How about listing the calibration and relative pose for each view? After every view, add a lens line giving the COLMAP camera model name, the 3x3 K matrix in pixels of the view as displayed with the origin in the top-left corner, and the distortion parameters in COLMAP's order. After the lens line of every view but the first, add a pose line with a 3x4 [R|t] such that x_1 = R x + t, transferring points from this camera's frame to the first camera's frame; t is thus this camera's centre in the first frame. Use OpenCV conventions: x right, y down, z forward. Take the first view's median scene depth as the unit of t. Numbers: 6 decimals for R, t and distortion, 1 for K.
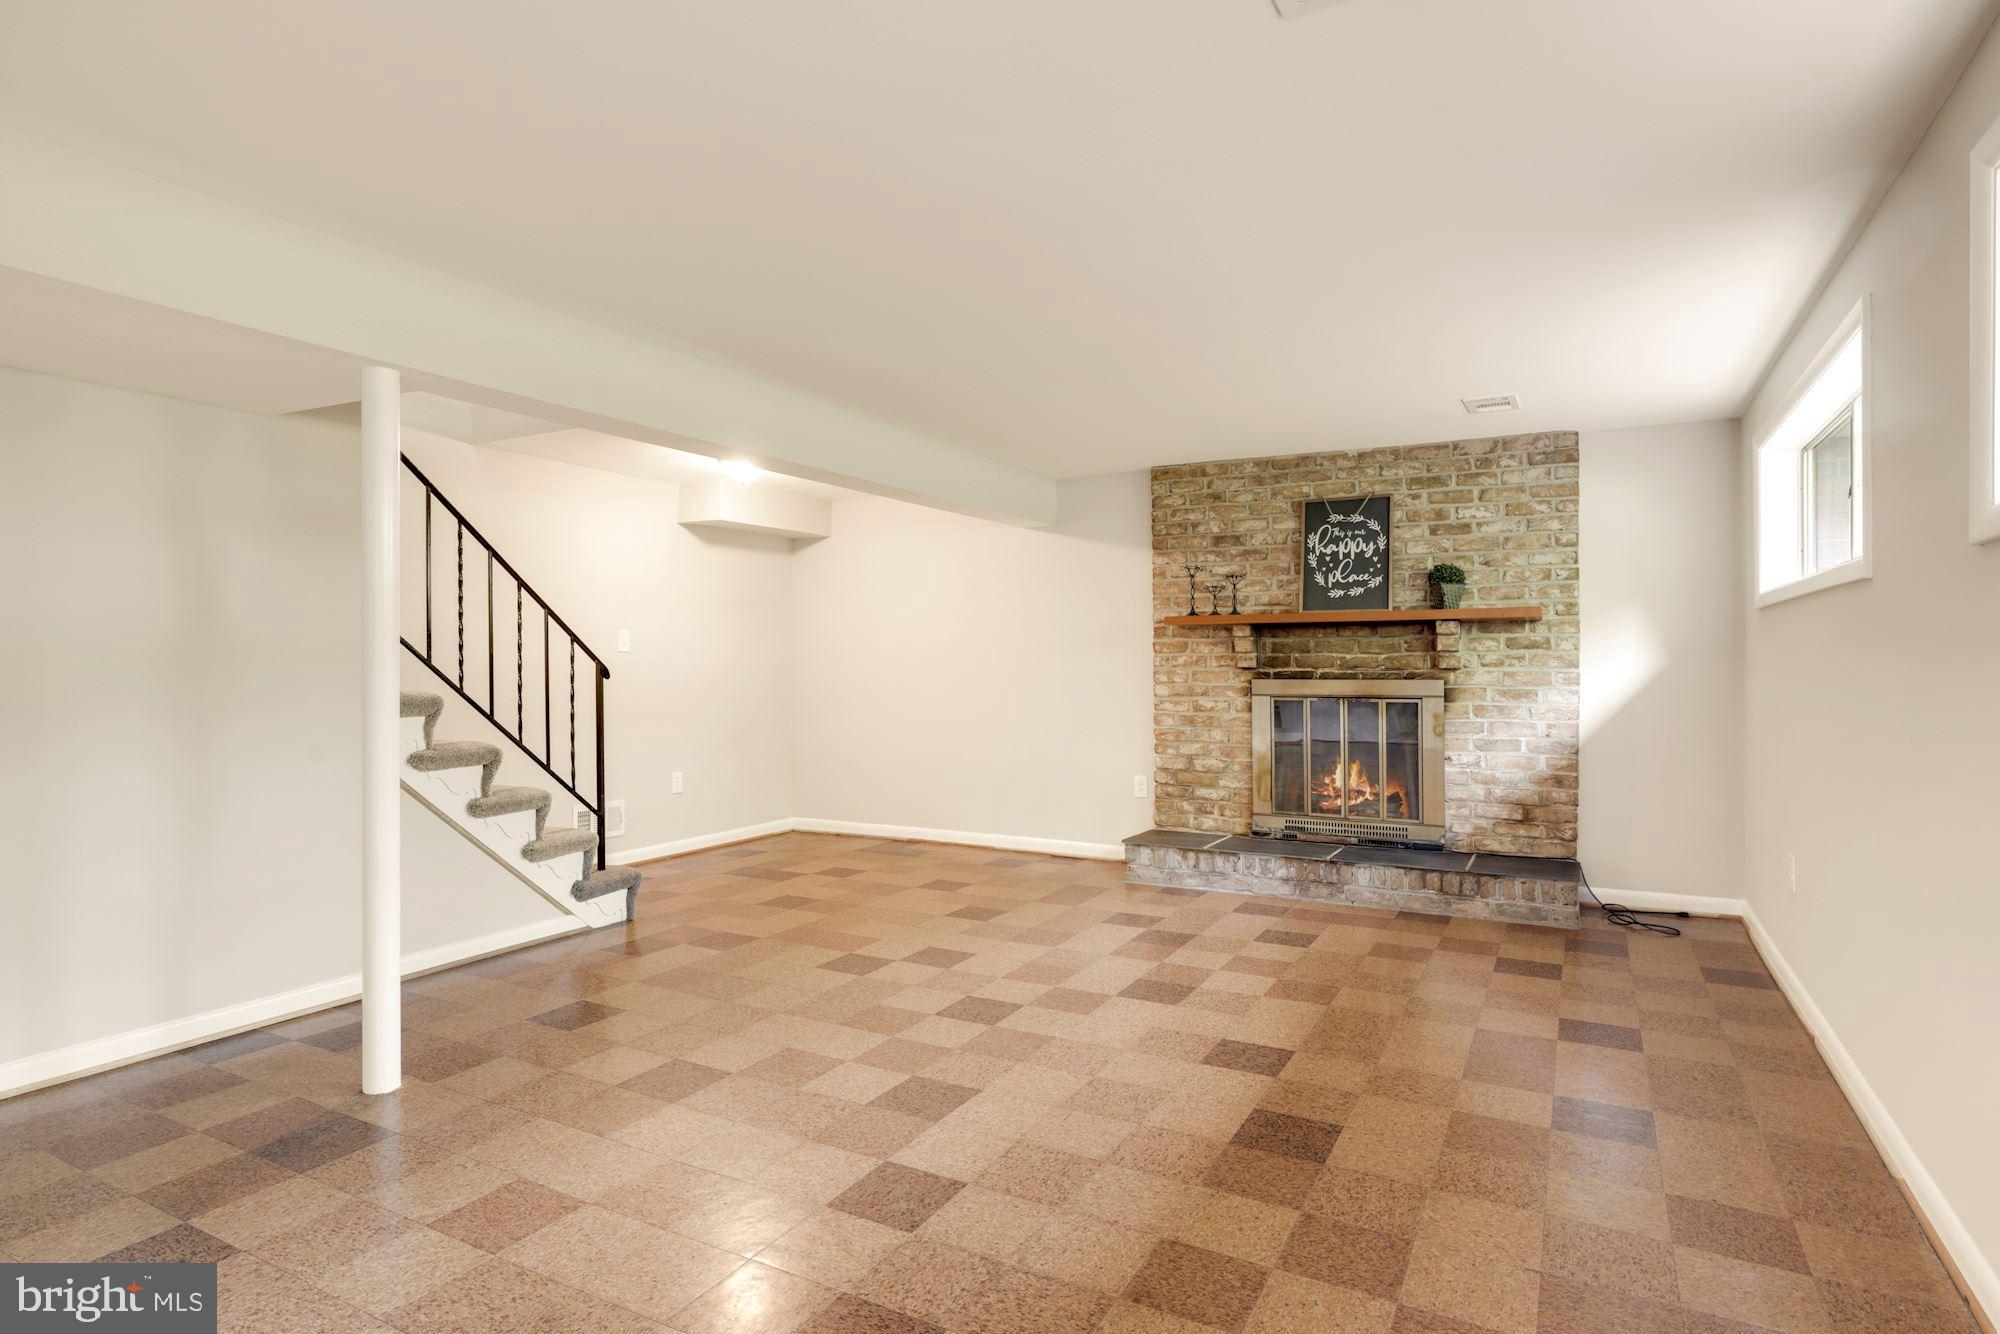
lens RADIAL K [[1050.9, 0, 1000.0], [0, 1050.9, 667.0], [0, 0, 1]] dist [0.000294, -0.000061]
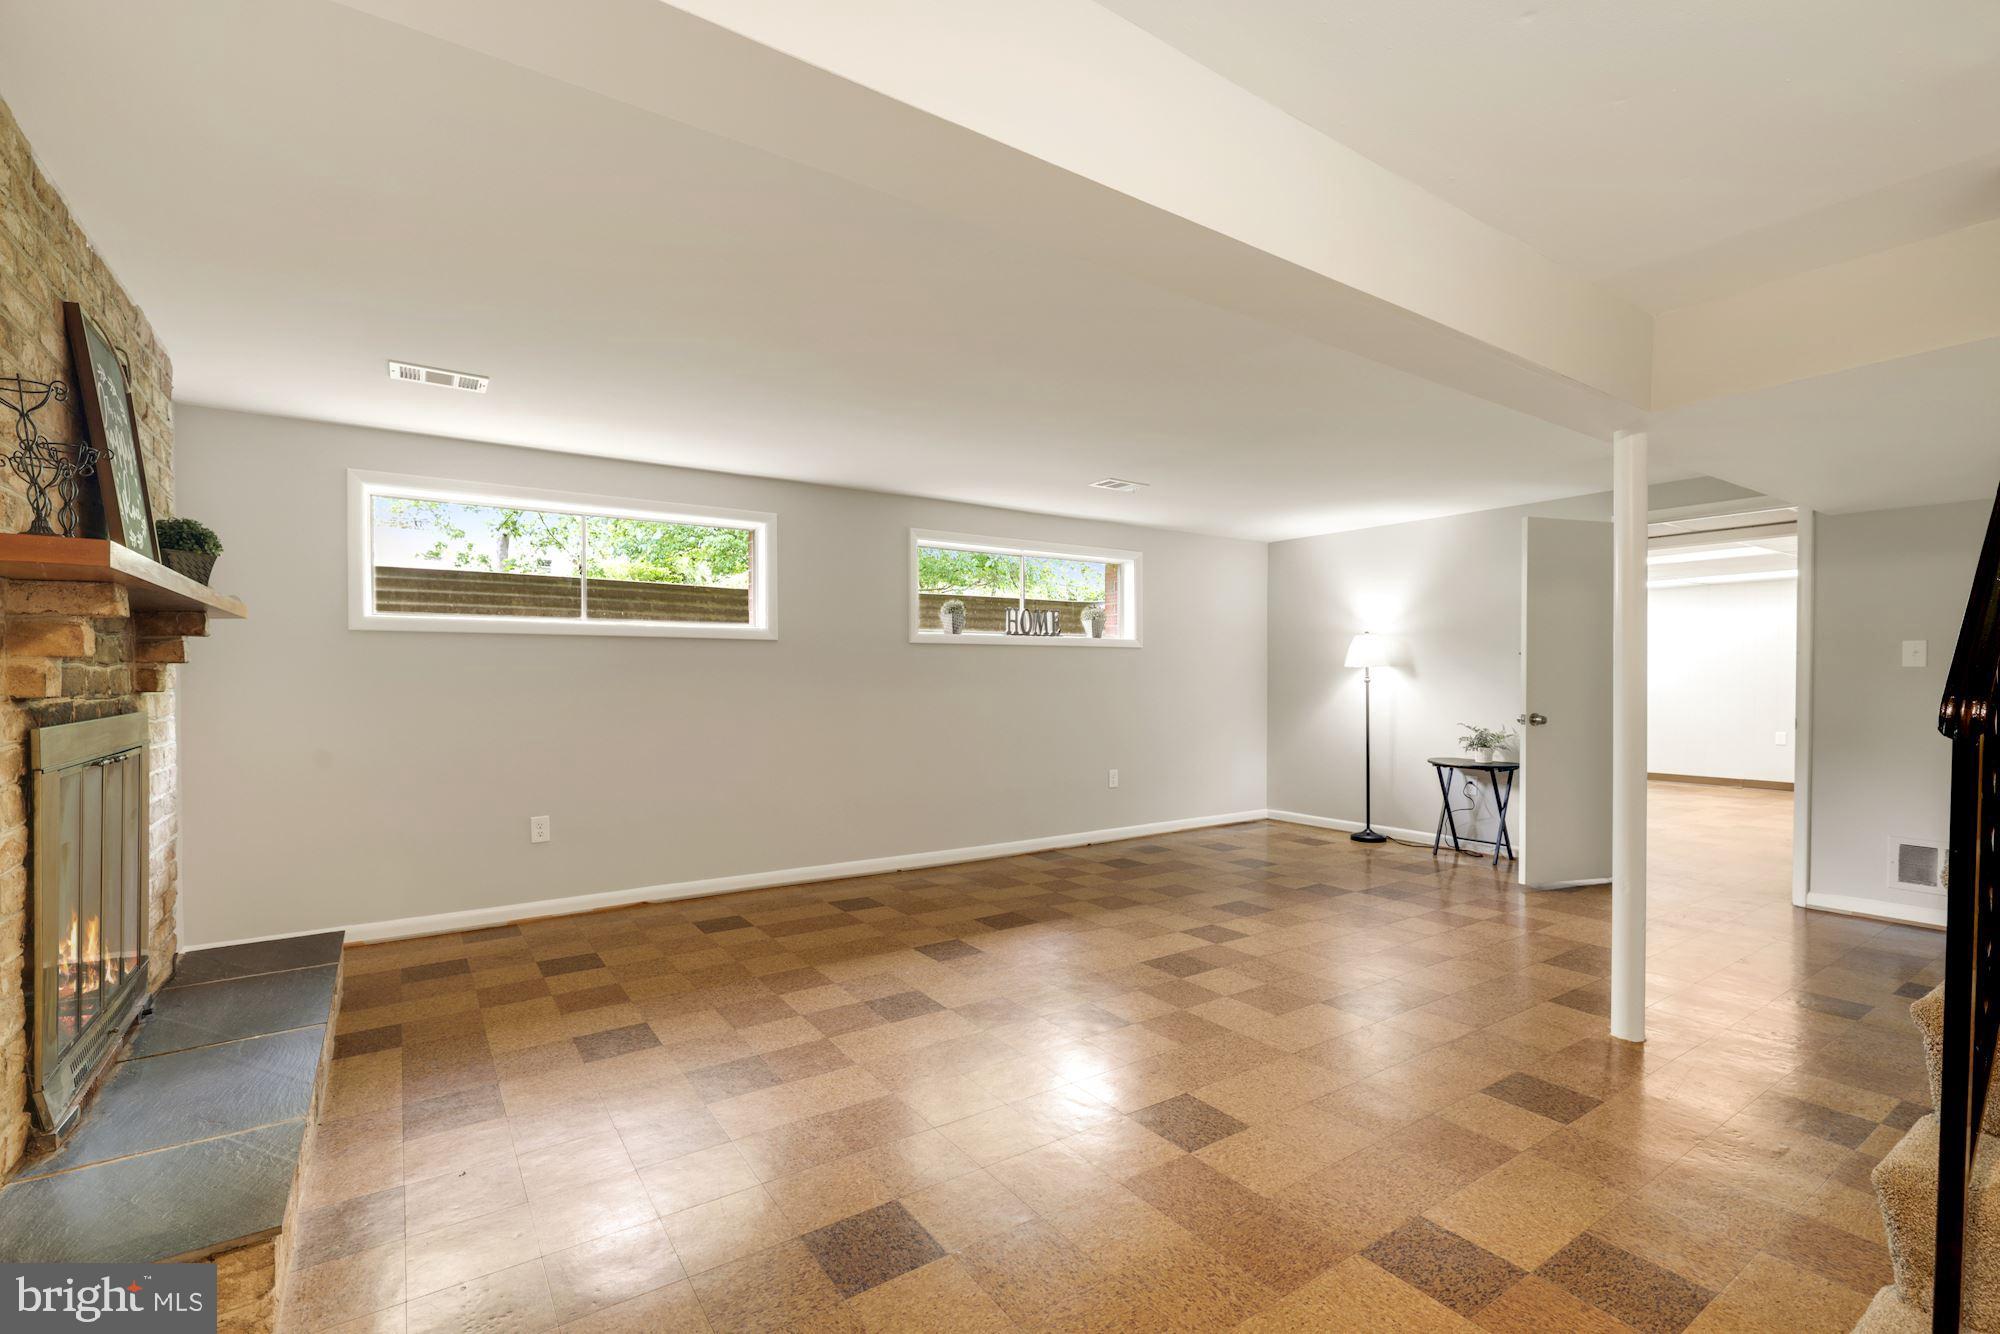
lens RADIAL K [[898.3, 0, 1000.0], [0, 898.3, 667.0], [0, 0, 1]] dist [-0.000116, 0.000046]
pose [[-0.896061, 0.005457, 0.443898, -0.221204], [0.003937, 0.999983, -0.004347, -0.008059], [-0.443914, -0.002147, -0.896067, 1.209982]]
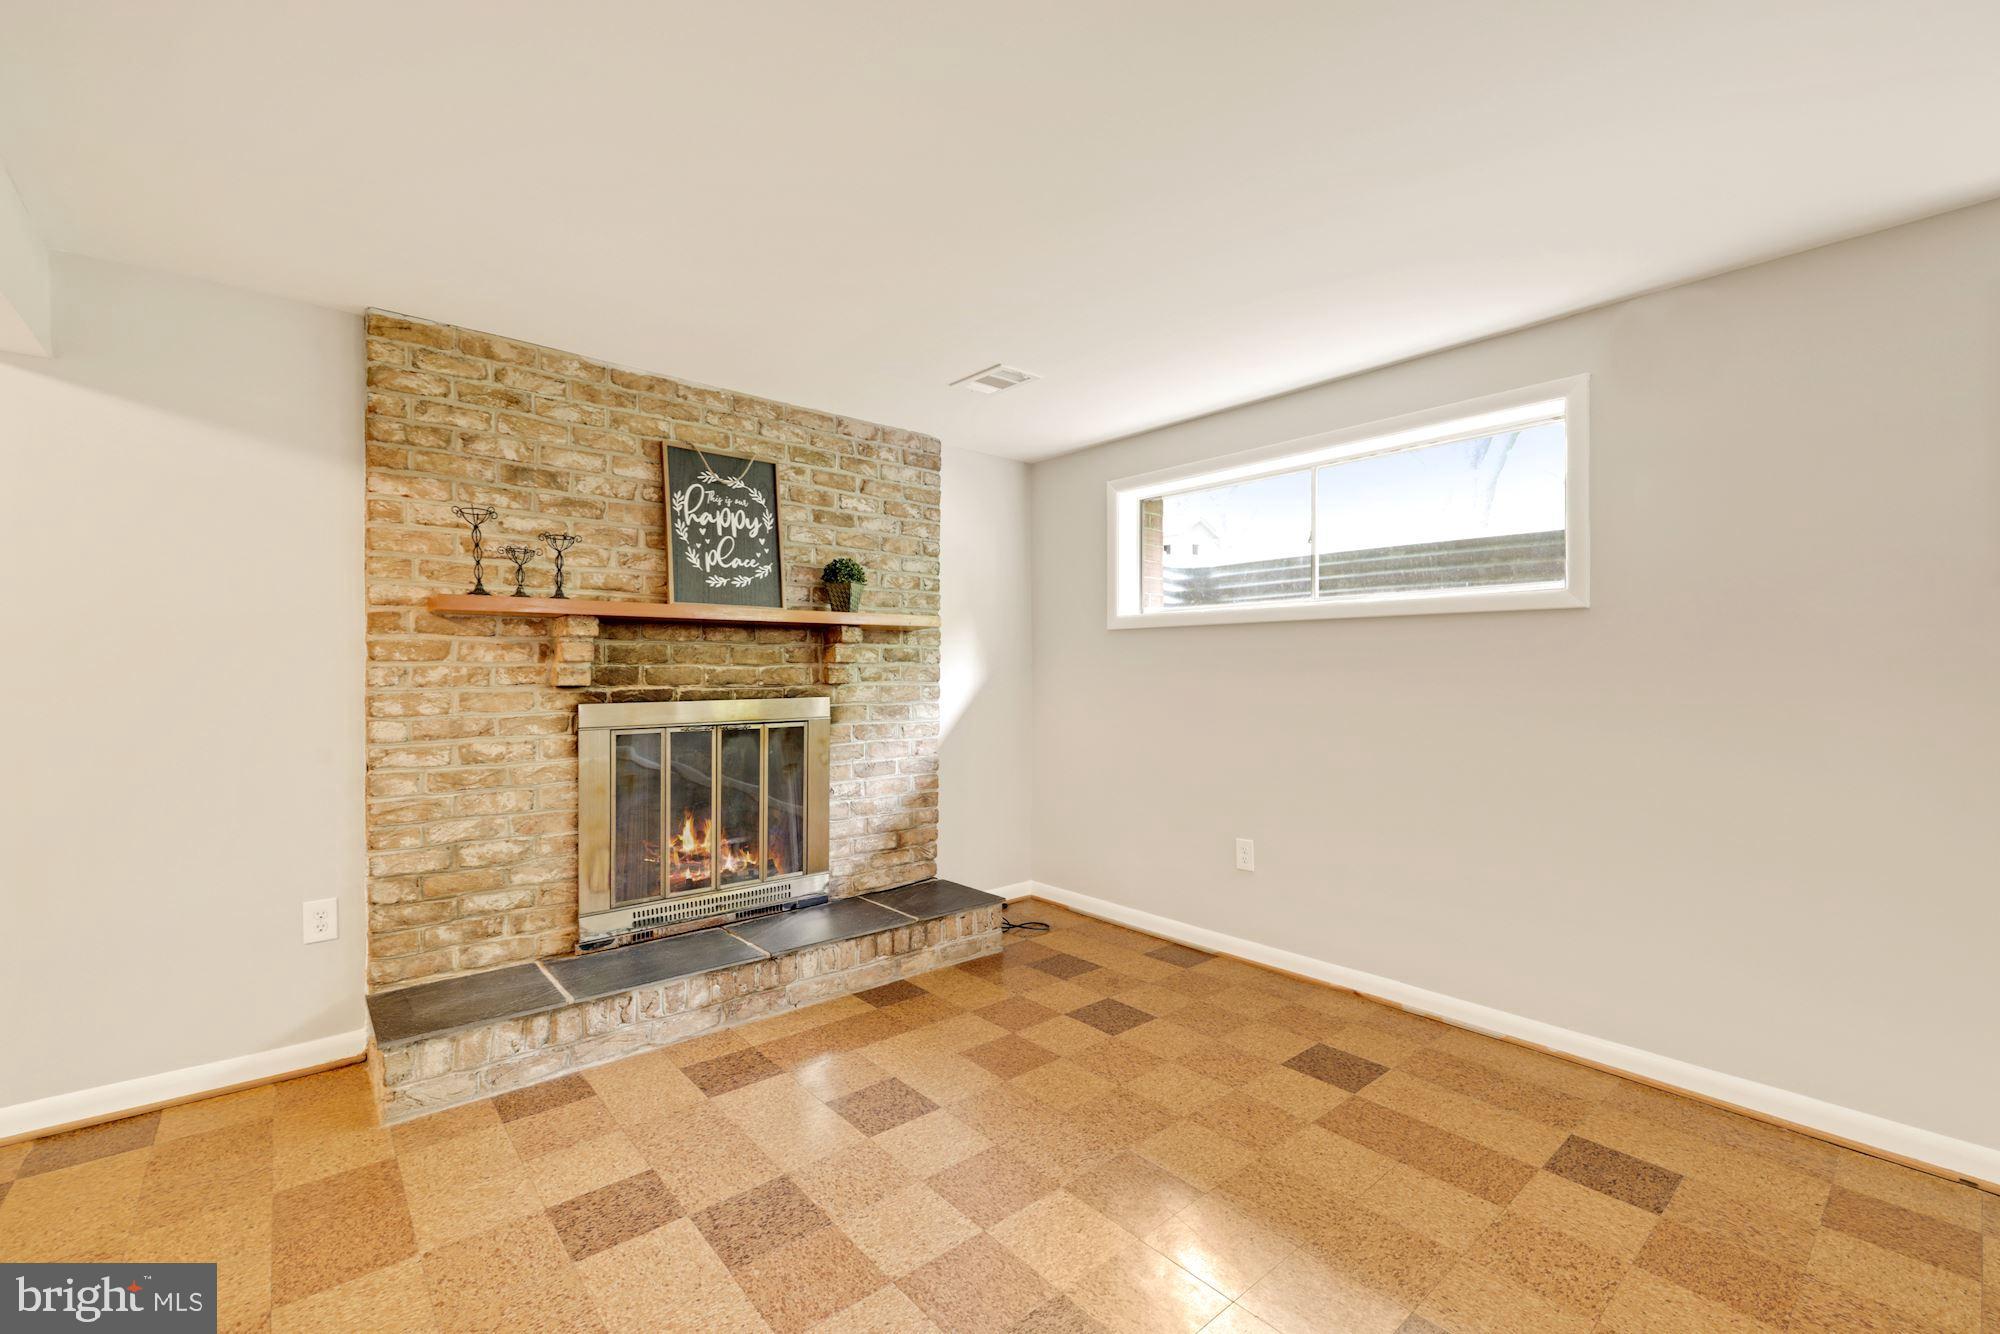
lens RADIAL K [[847.5, 0, 996.4], [0, 847.5, 672.1], [0, 0, 1]] dist [0.000119, 0.000056]
pose [[0.350269, -0.000502, 0.936649, -0.157985], [0.005645, 0.999983, -0.001575, -0.005890], [-0.936632, 0.005839, 0.350266, 0.618390]]
